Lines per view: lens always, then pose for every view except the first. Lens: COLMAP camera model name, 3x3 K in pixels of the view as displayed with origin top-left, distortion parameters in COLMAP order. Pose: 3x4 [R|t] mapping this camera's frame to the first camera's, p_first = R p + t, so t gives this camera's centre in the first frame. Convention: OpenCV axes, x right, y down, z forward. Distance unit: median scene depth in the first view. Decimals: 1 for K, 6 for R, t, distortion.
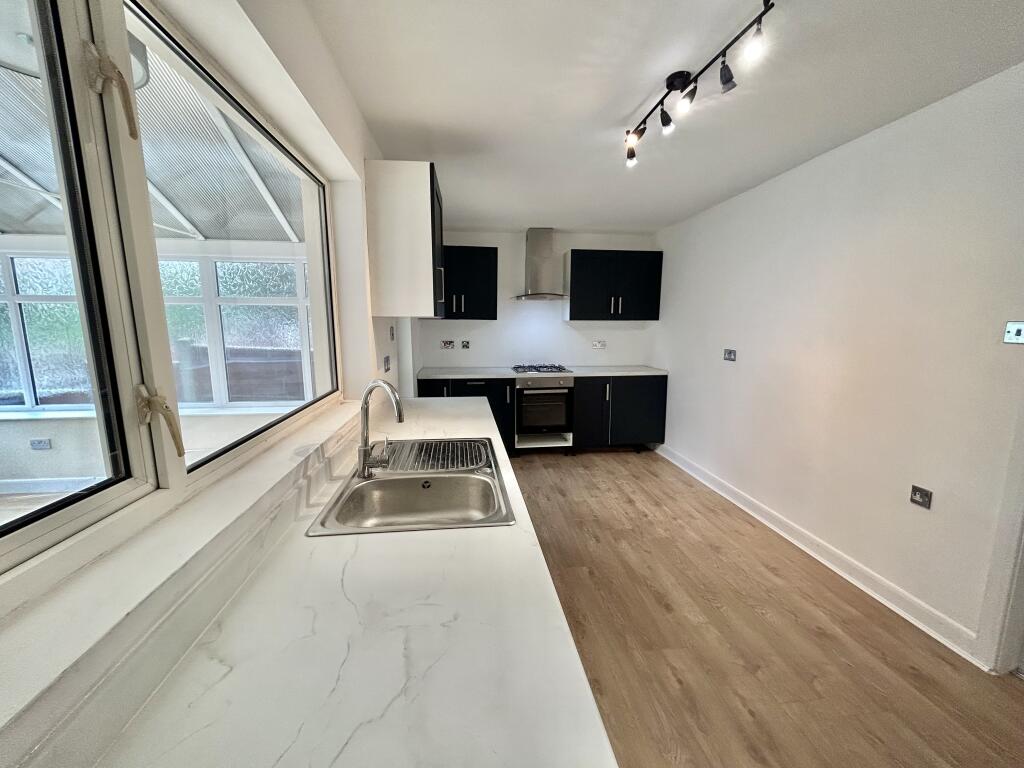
lens RADIAL K [[410.4, 0, 510.6], [0, 410.4, 385.2], [0, 0, 1]] dist [0.002546, 0.000063]
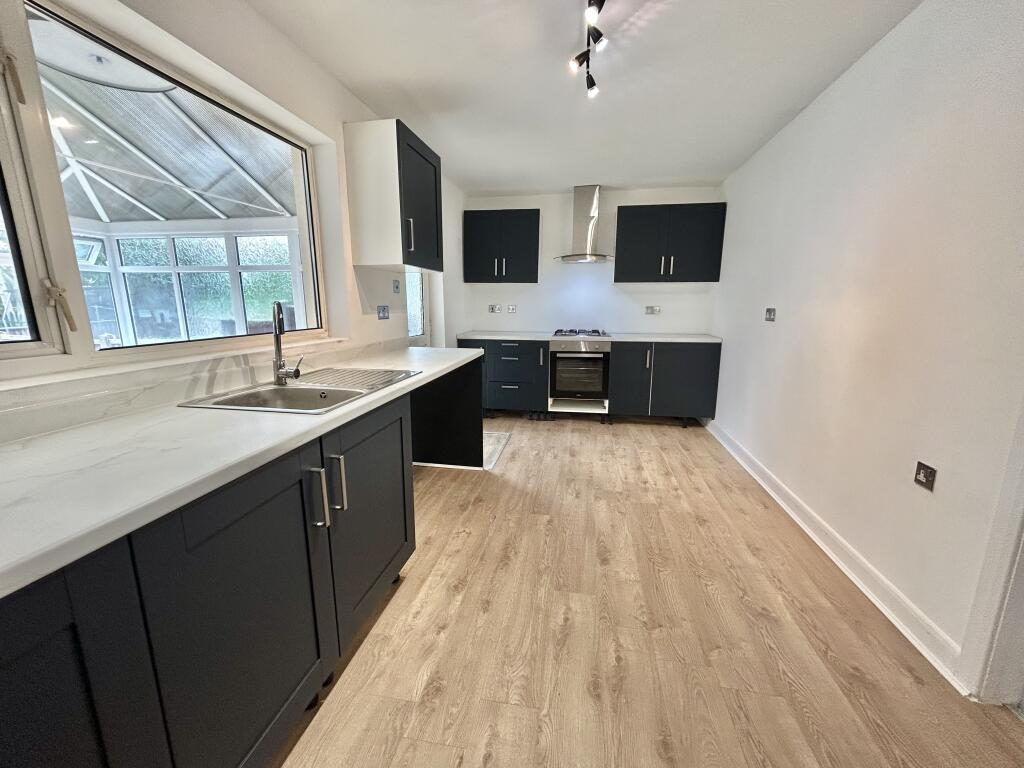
lens RADIAL K [[410.4, 0, 510.5], [0, 410.4, 384.6], [0, 0, 1]] dist [0.002546, 0.000063]
pose [[0.956418, 0.056359, -0.286510, 0.253501], [-0.043765, 0.997781, 0.050180, 0.051530], [0.288703, -0.035454, 0.956762, 0.013043]]
